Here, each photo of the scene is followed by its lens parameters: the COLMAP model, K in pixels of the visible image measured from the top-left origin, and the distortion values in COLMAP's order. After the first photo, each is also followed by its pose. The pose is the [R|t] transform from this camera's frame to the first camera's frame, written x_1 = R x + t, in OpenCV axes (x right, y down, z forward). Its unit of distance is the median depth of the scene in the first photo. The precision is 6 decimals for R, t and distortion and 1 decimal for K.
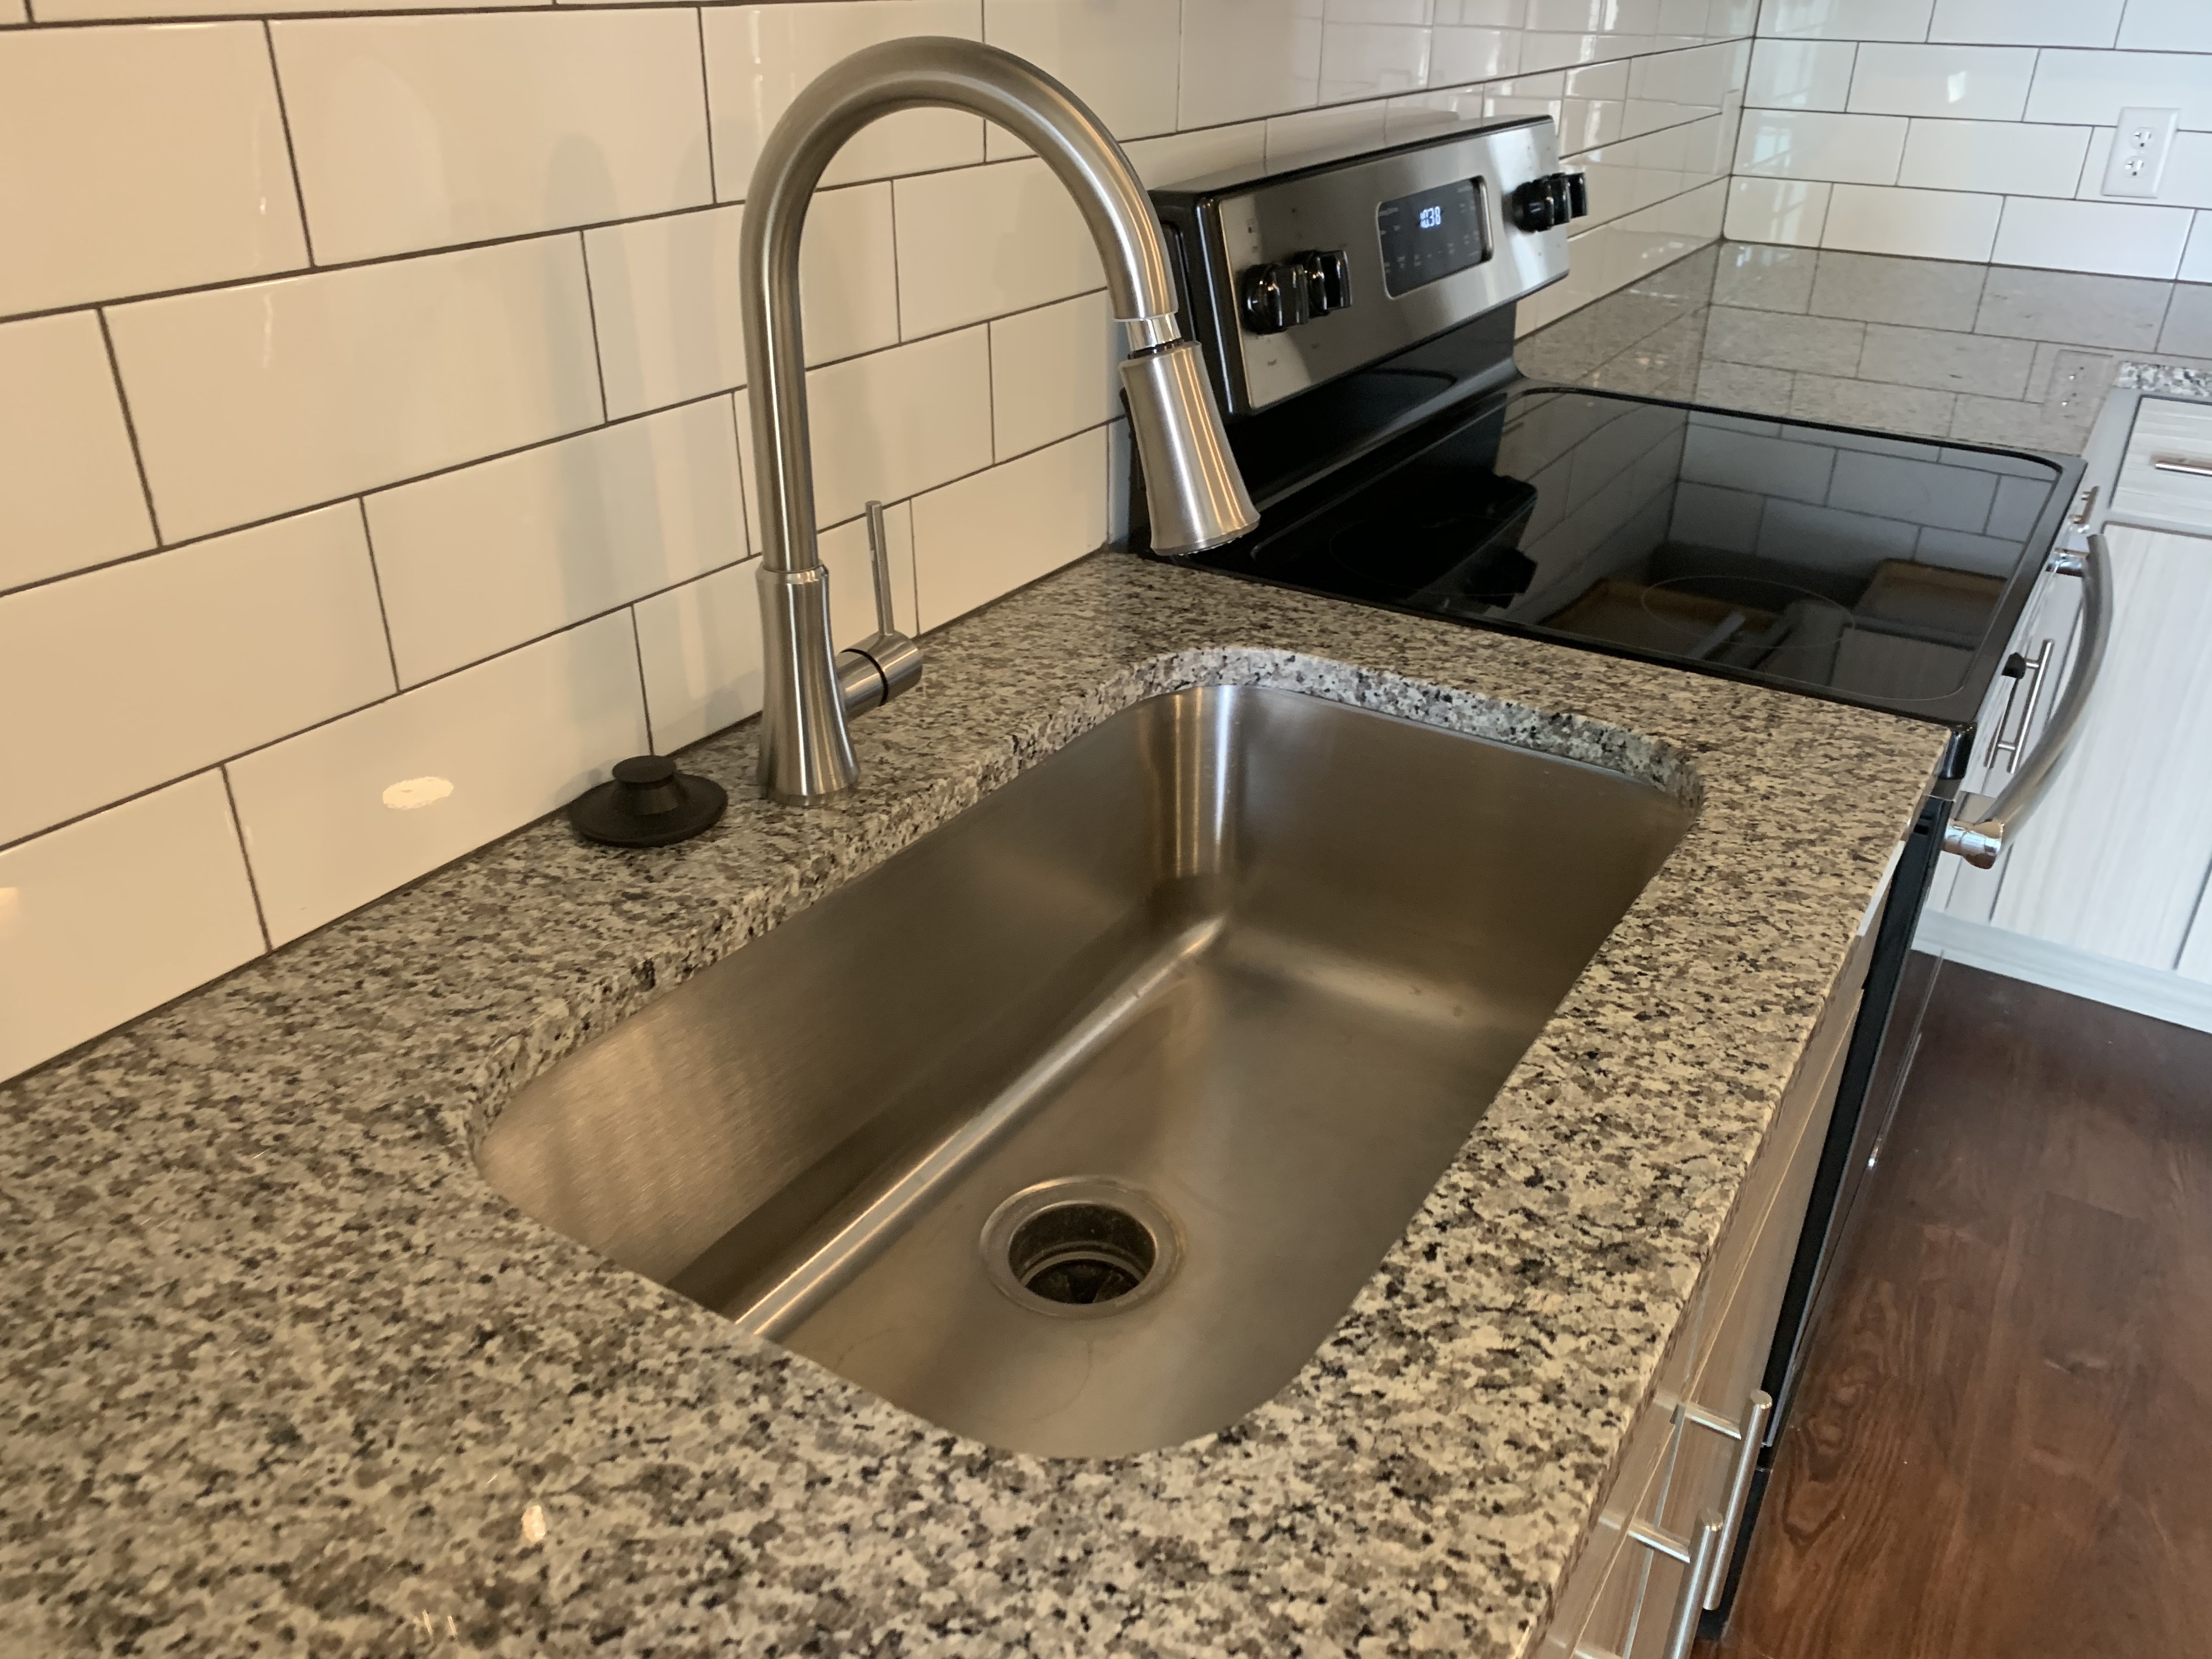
lens RADIAL K [[1689.7, 0, 1125.5], [0, 1689.7, 827.2], [0, 0, 1]] dist [0.035217, -0.042150]
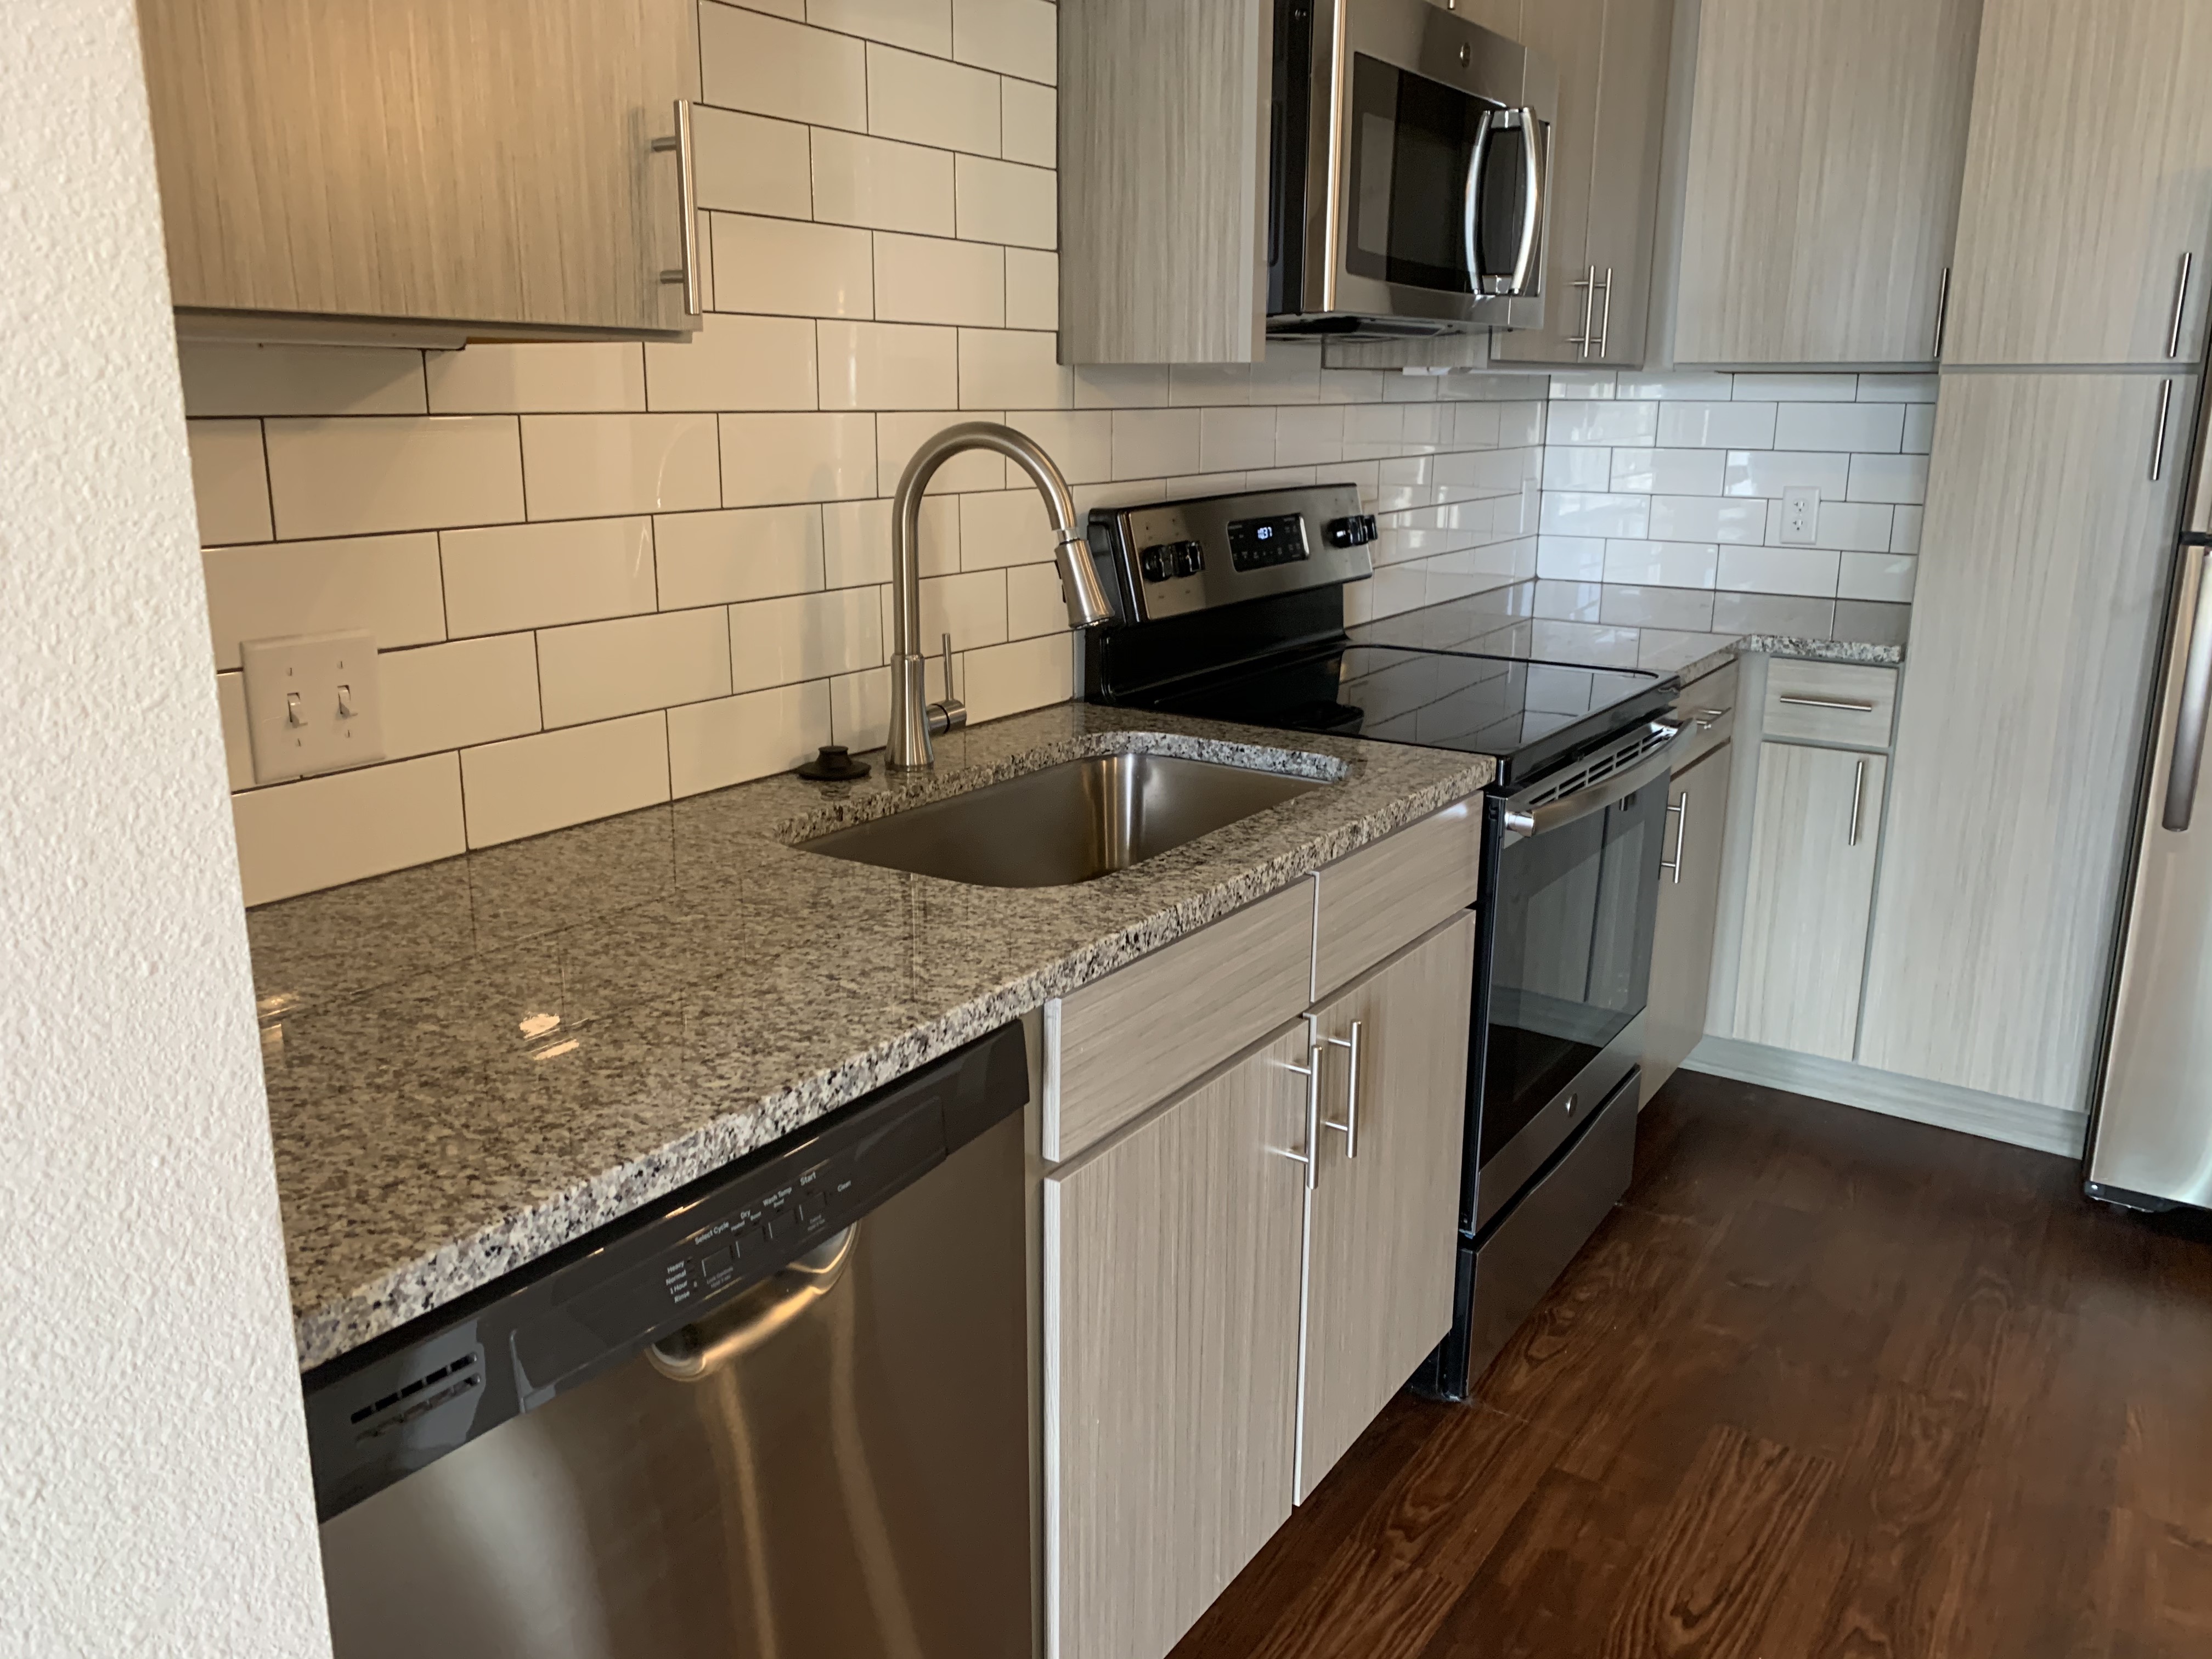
lens RADIAL K [[1689.7, 0, 1116.6], [0, 1689.7, 800.6], [0, 0, 1]] dist [0.035217, -0.042150]
pose [[0.999554, 0.002757, -0.029748, 0.104434], [-0.009805, 0.970851, -0.239482, 0.428167], [0.028221, 0.239667, 0.970445, -0.817360]]
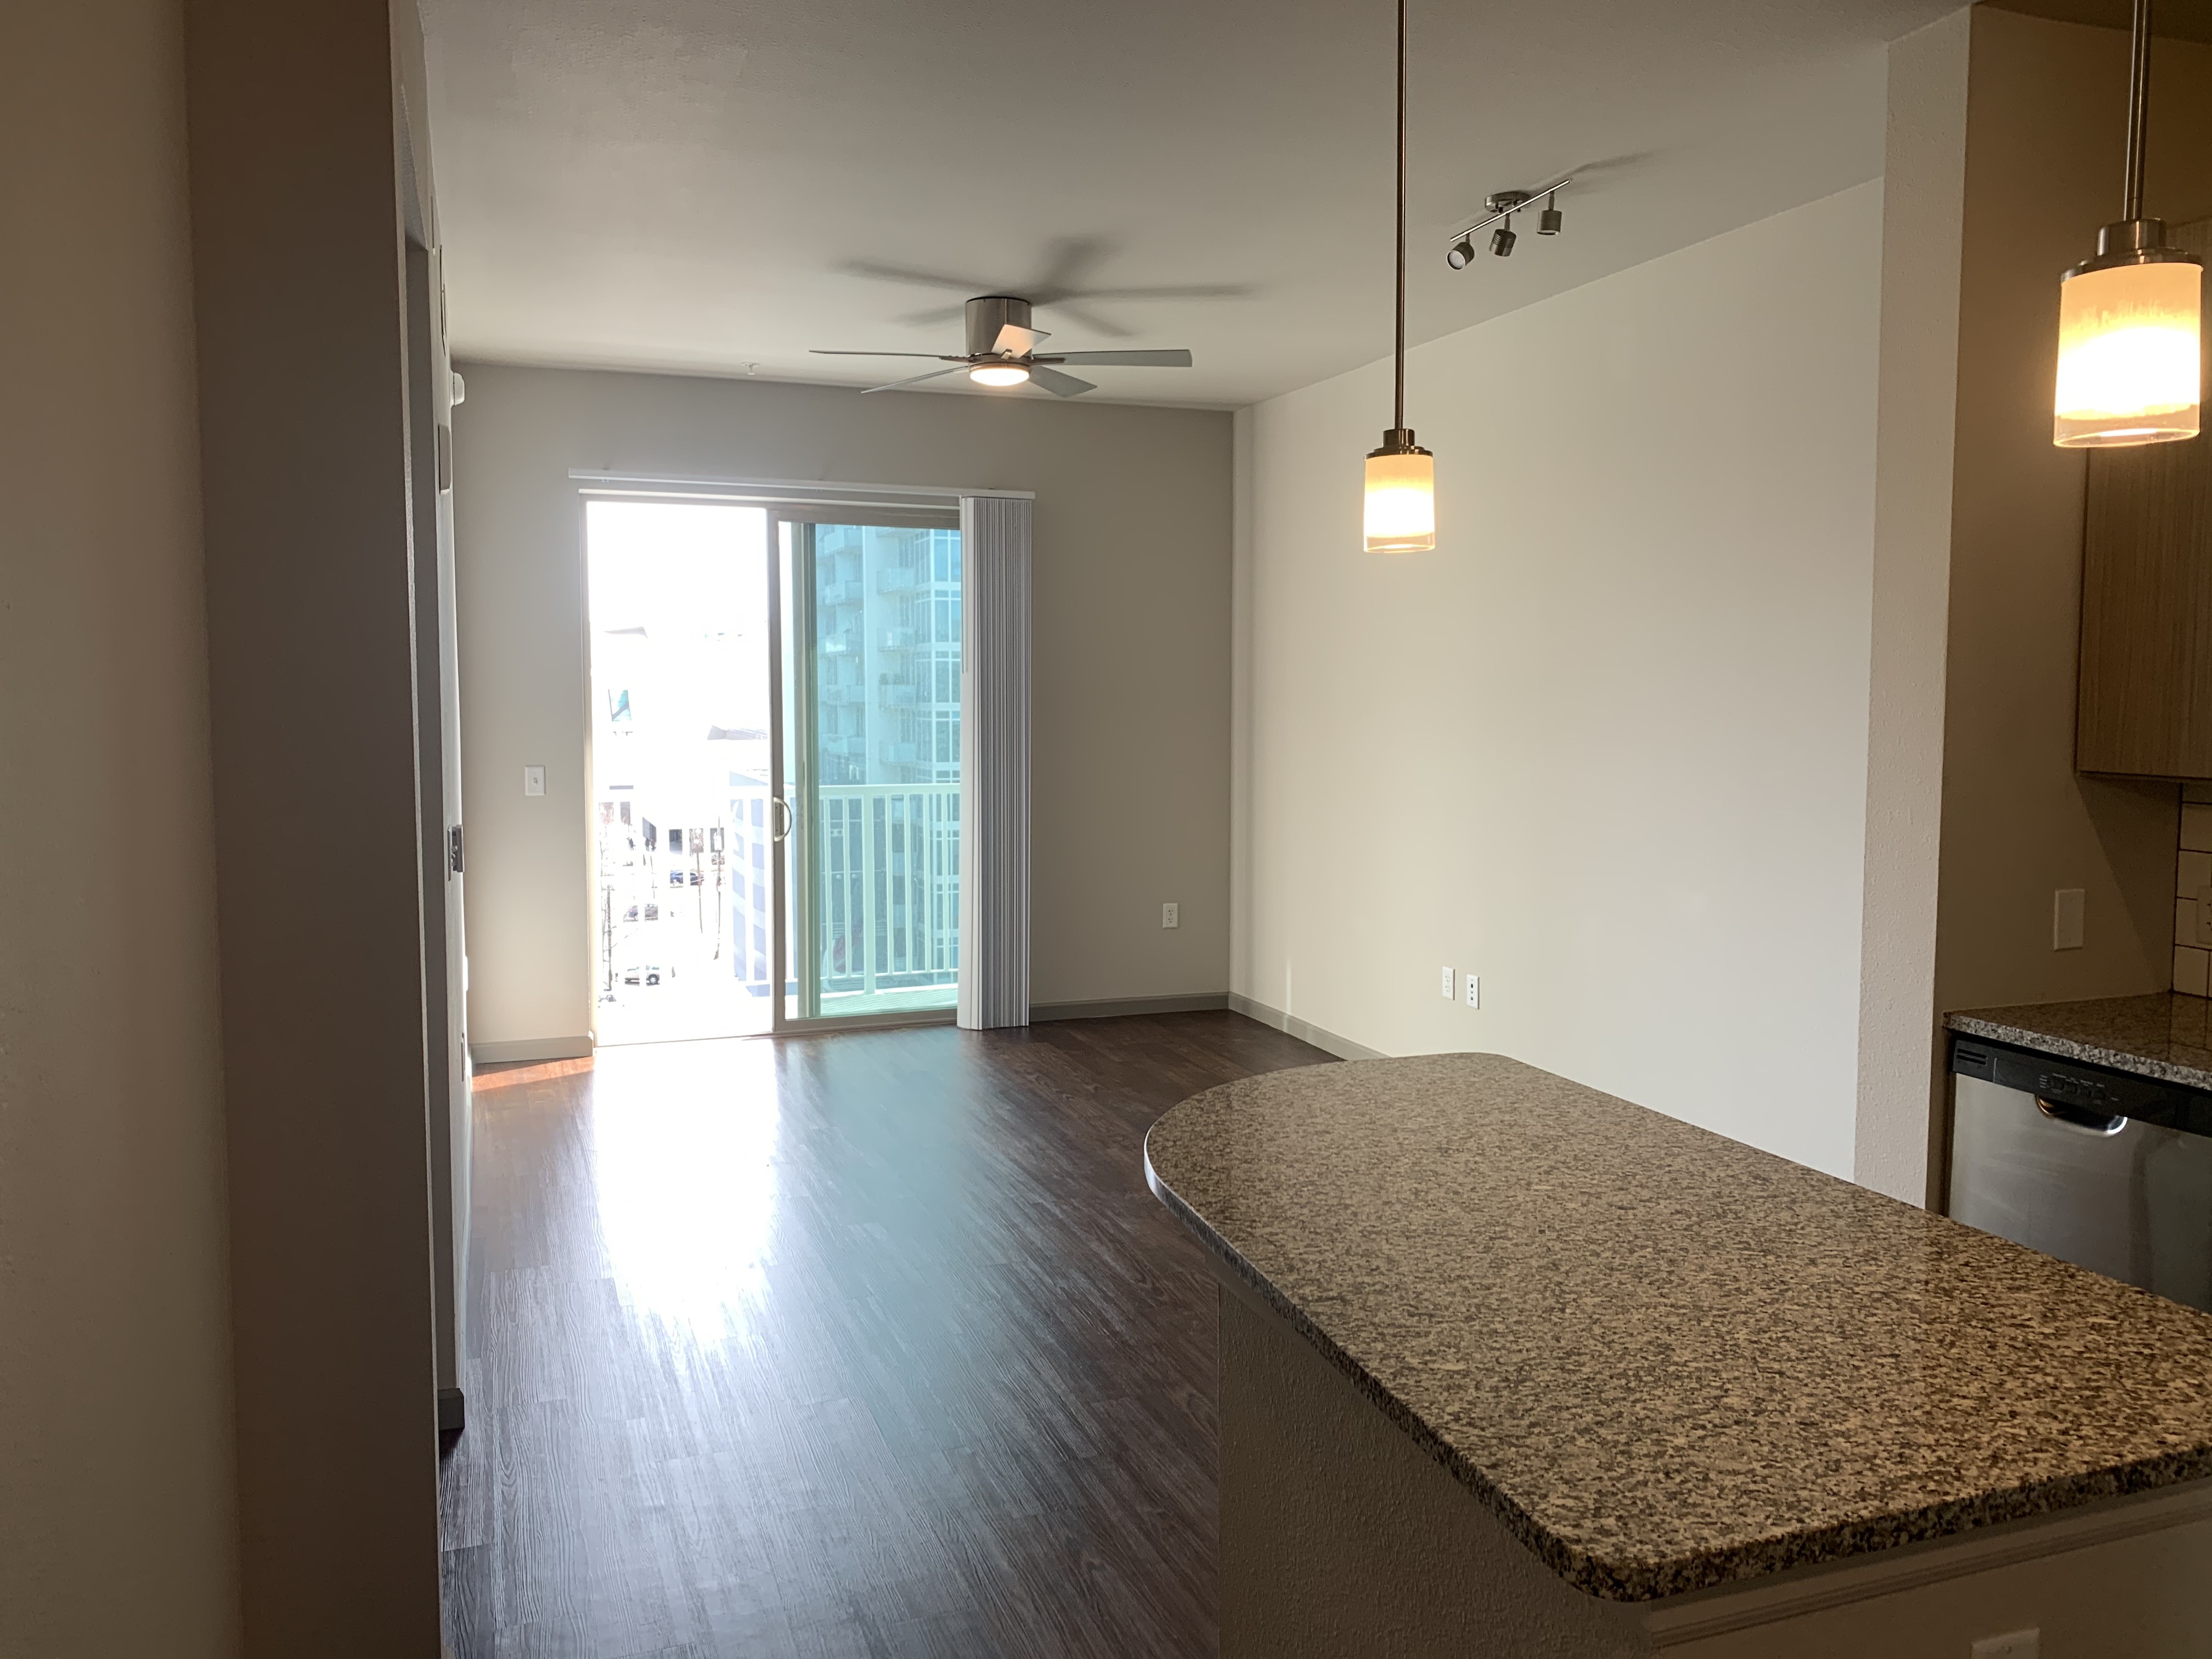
lens RADIAL K [[1689.7, 0, 1128.0], [0, 1689.7, 822.6], [0, 0, 1]] dist [0.035217, -0.042150]
pose [[-0.606307, 0.053825, -0.793407, 2.907017], [-0.372164, 0.862499, 0.342913, -0.292937], [0.702770, 0.503188, -0.502907, 0.224880]]
